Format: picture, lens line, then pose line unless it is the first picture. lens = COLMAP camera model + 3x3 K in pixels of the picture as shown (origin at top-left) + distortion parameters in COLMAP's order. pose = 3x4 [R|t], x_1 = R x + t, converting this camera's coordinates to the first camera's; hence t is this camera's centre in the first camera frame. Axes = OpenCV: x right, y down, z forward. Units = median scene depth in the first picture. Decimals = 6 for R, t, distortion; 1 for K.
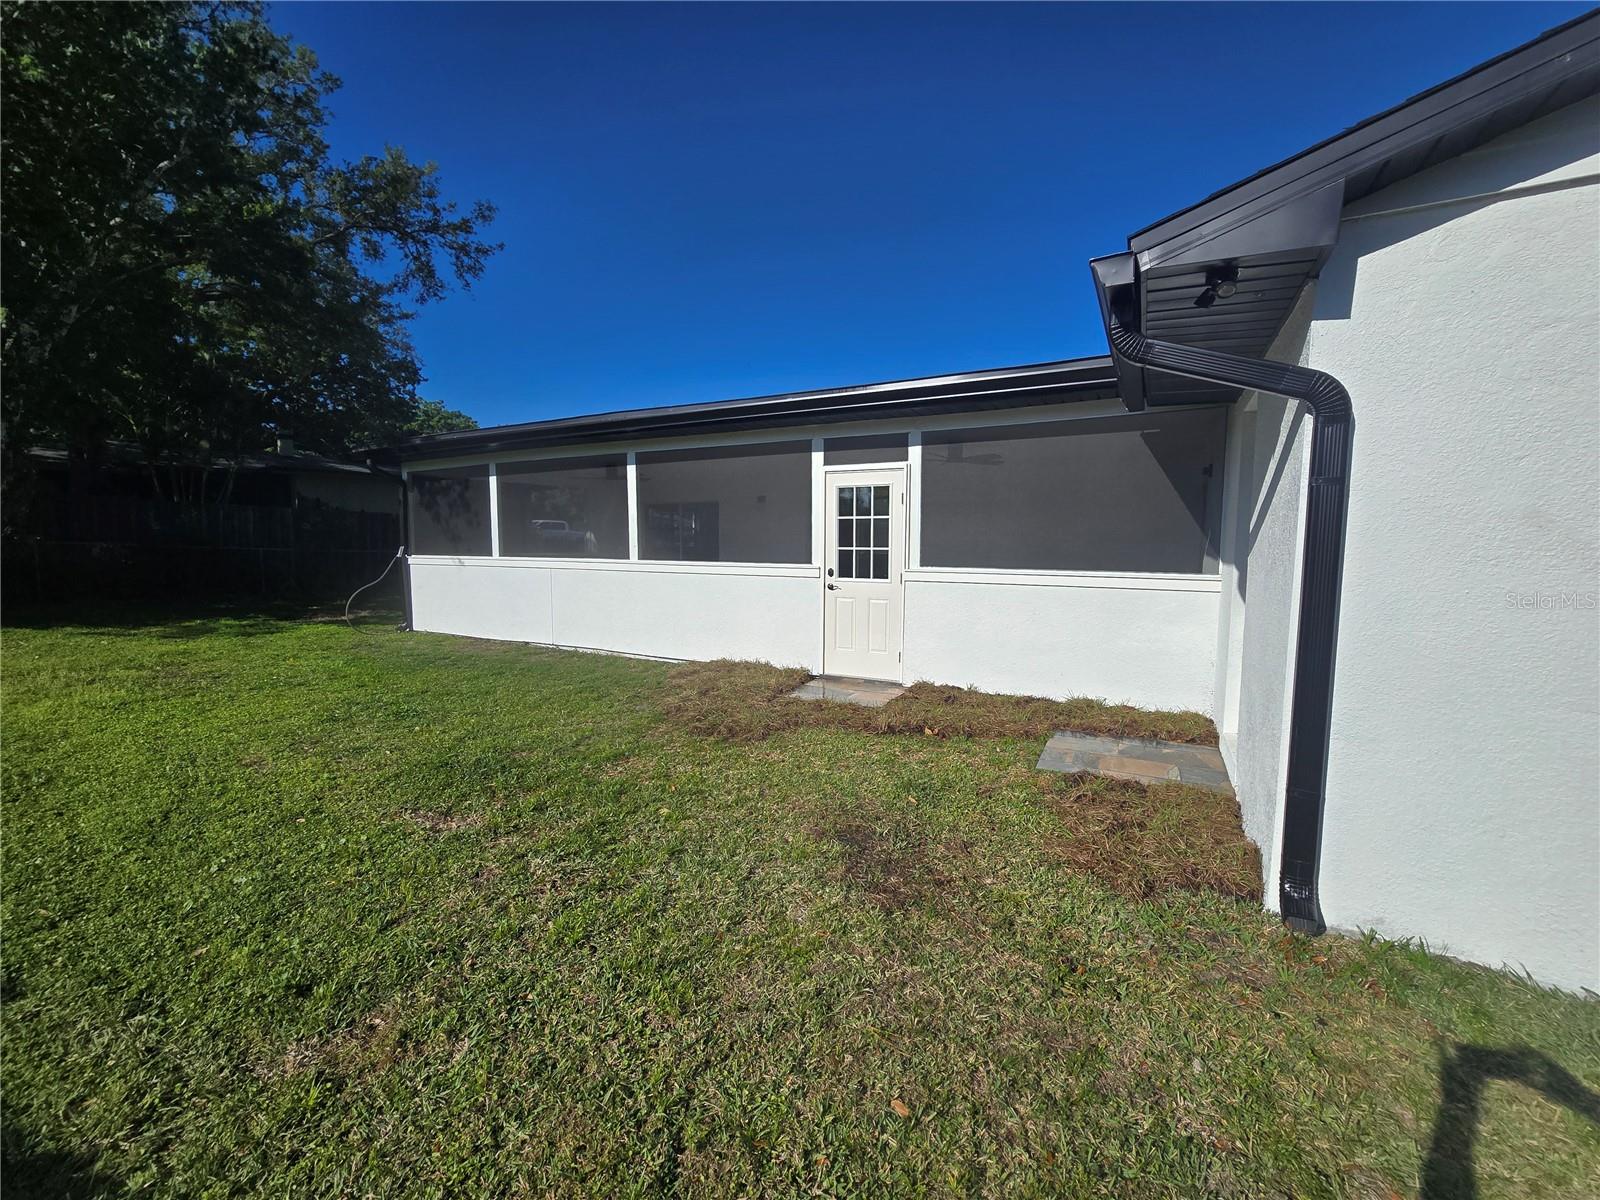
lens RADIAL K [[650.3, 0, 804.5], [0, 650.3, 598.6], [0, 0, 1]] dist [-0.001673, 0.000118]
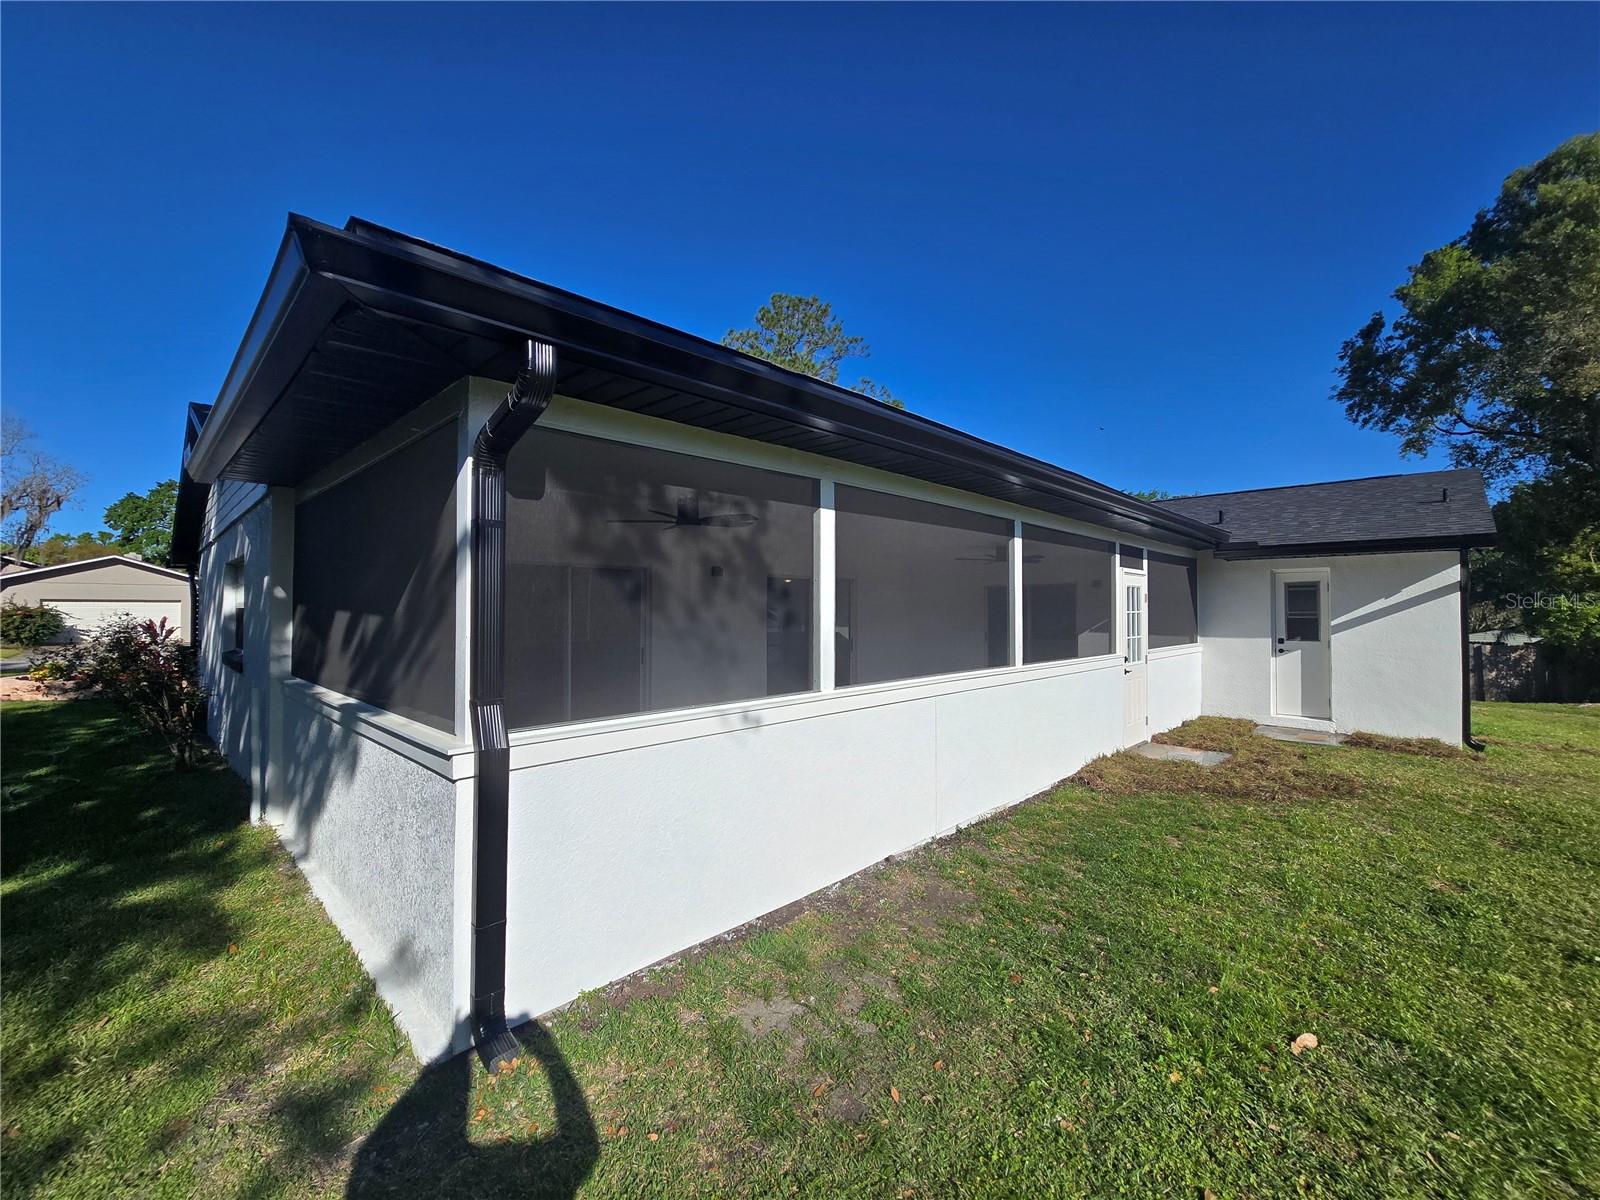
lens RADIAL K [[650.3, 0, 804.5], [0, 650.3, 598.6], [0, 0, 1]] dist [-0.001673, 0.000118]
pose [[0.283894, 0.018127, 0.958684, -1.218142], [0.093048, 0.994582, -0.046360, -0.145632], [-0.954330, 0.102365, 0.280669, 1.204480]]
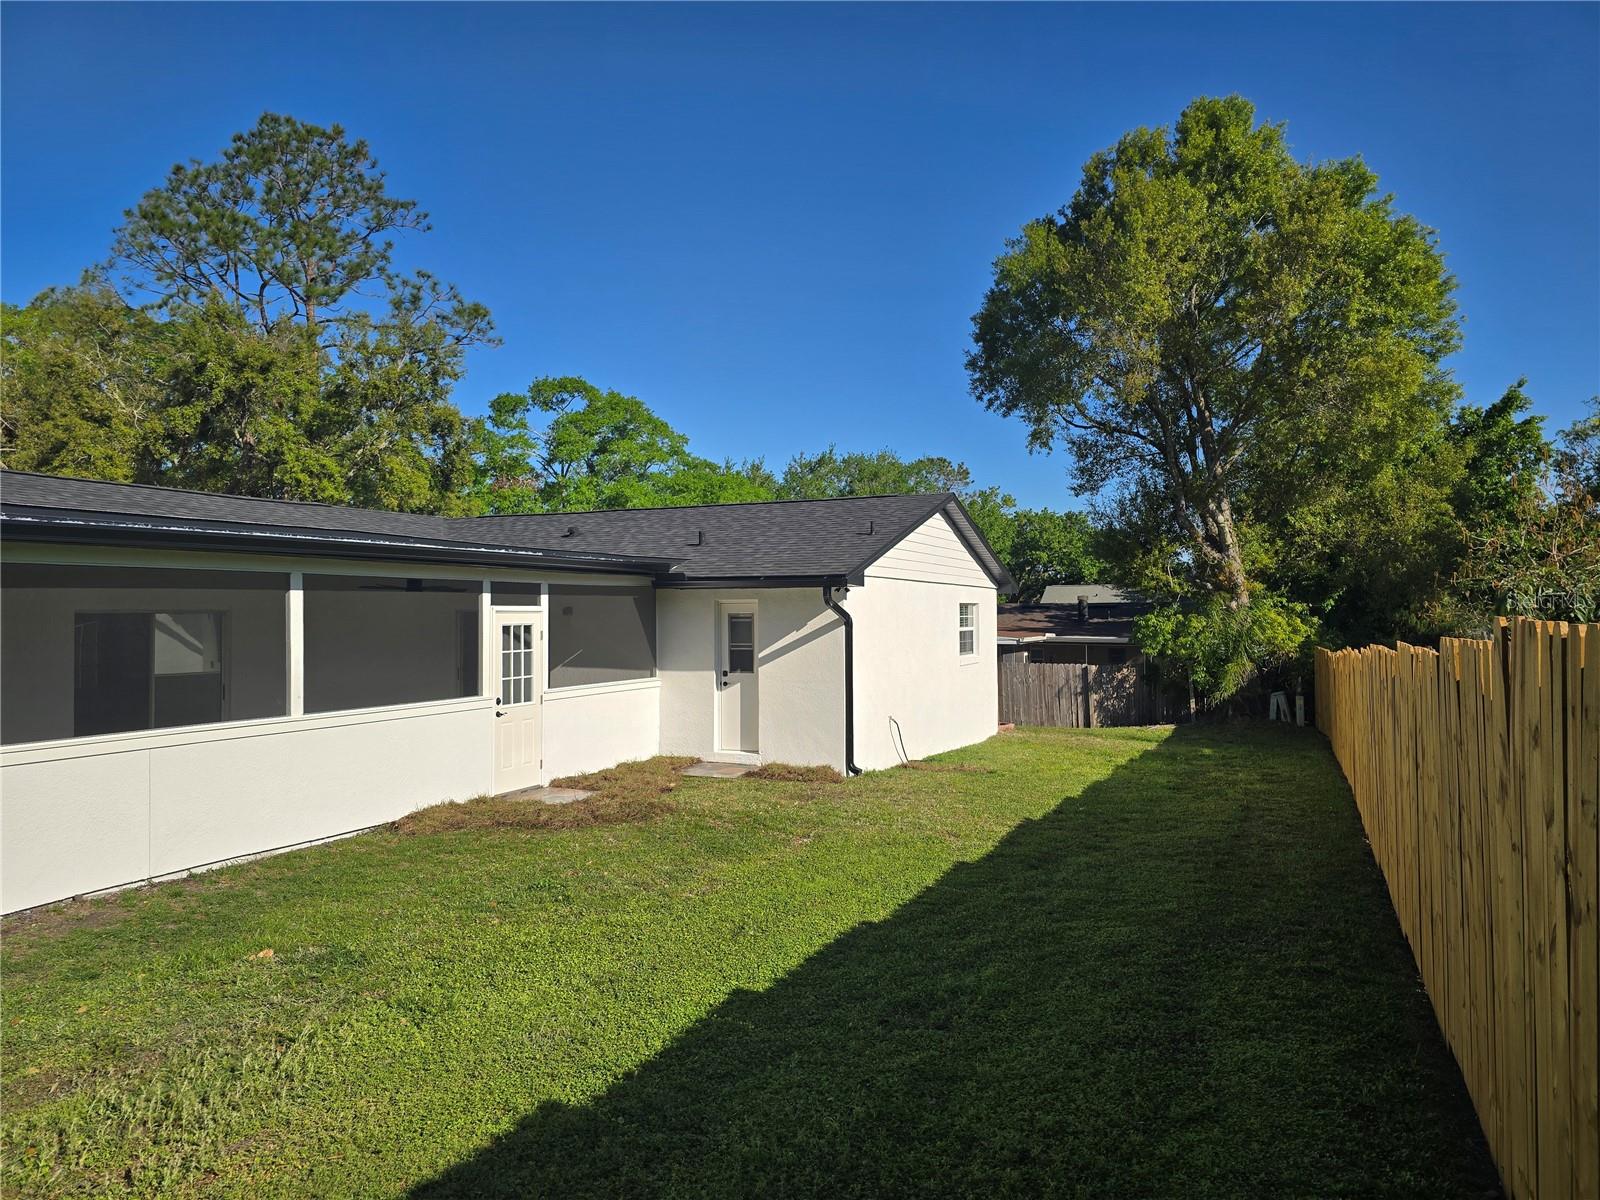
lens RADIAL K [[1064.6, 0, 800.0], [0, 1064.6, 600.0], [0, 0, 1]] dist [0.072726, -0.072051]
pose [[-0.059852, 0.011554, 0.998140, -1.813410], [0.101613, 0.994809, -0.005422, -0.149307], [-0.993022, 0.101099, -0.060715, 0.580428]]
